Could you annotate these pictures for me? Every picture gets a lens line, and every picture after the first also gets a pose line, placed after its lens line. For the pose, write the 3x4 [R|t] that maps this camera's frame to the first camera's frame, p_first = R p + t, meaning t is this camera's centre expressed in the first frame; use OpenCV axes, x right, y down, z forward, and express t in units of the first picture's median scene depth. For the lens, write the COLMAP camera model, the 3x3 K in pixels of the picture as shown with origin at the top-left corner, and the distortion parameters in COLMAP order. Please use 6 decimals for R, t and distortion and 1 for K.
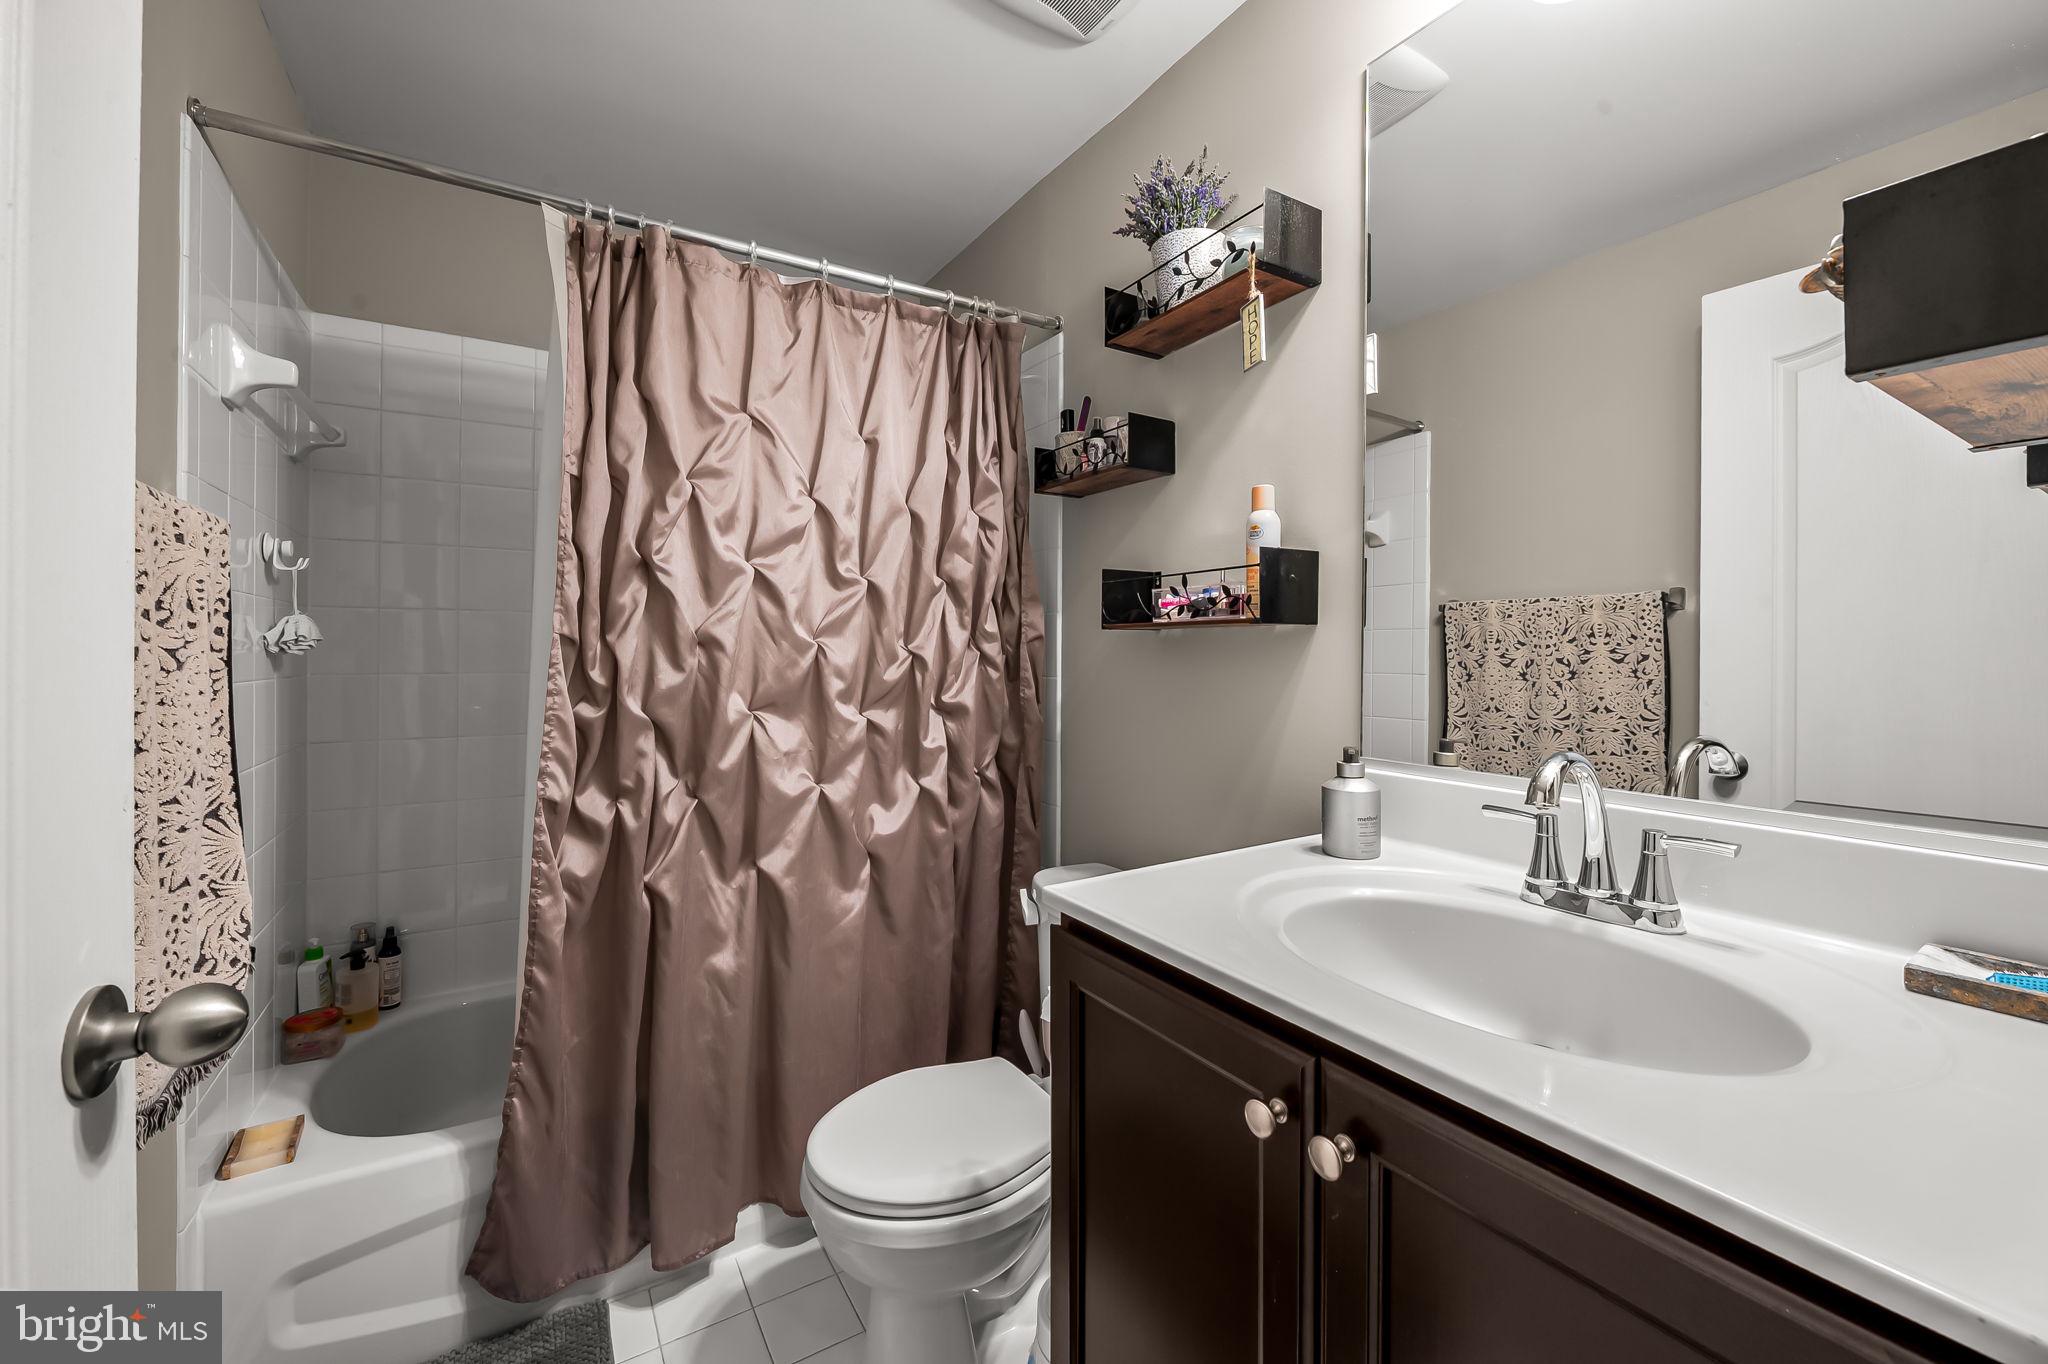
lens RADIAL K [[814.7, 0, 1024.1], [0, 814.7, 665.7], [0, 0, 1]] dist [-0.000484, 0.000001]
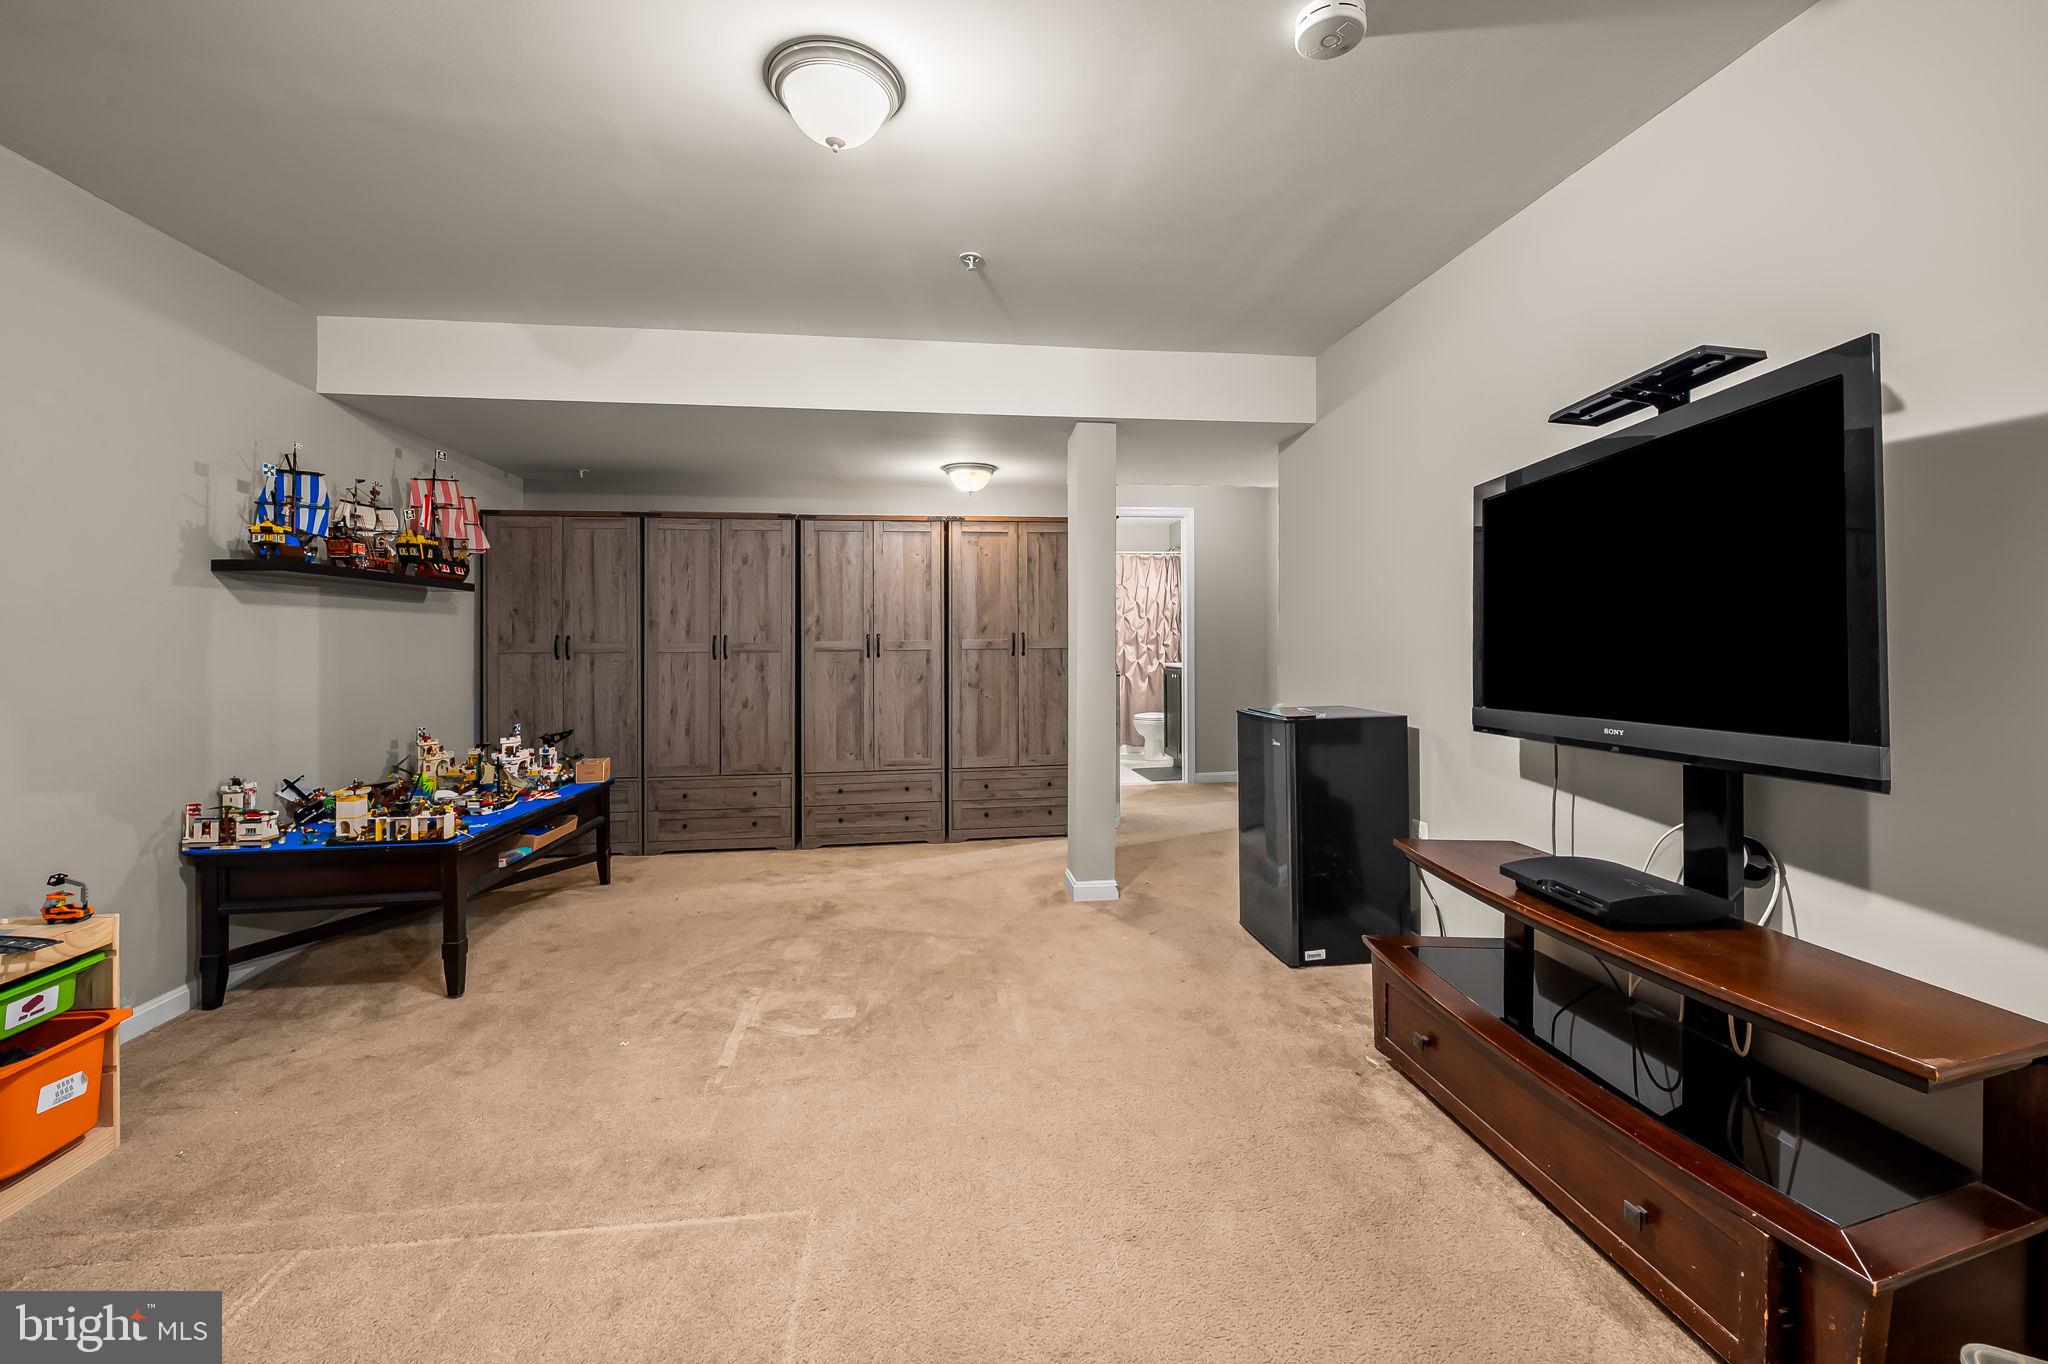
lens RADIAL K [[814.7, 0, 1024.1], [0, 814.7, 662.6], [0, 0, 1]] dist [-0.000484, 0.000001]
pose [[0.912751, -0.002352, -0.408509, 1.076945], [0.004112, 0.999986, 0.003429, 0.137447], [0.408495, -0.004810, 0.912748, -3.574691]]
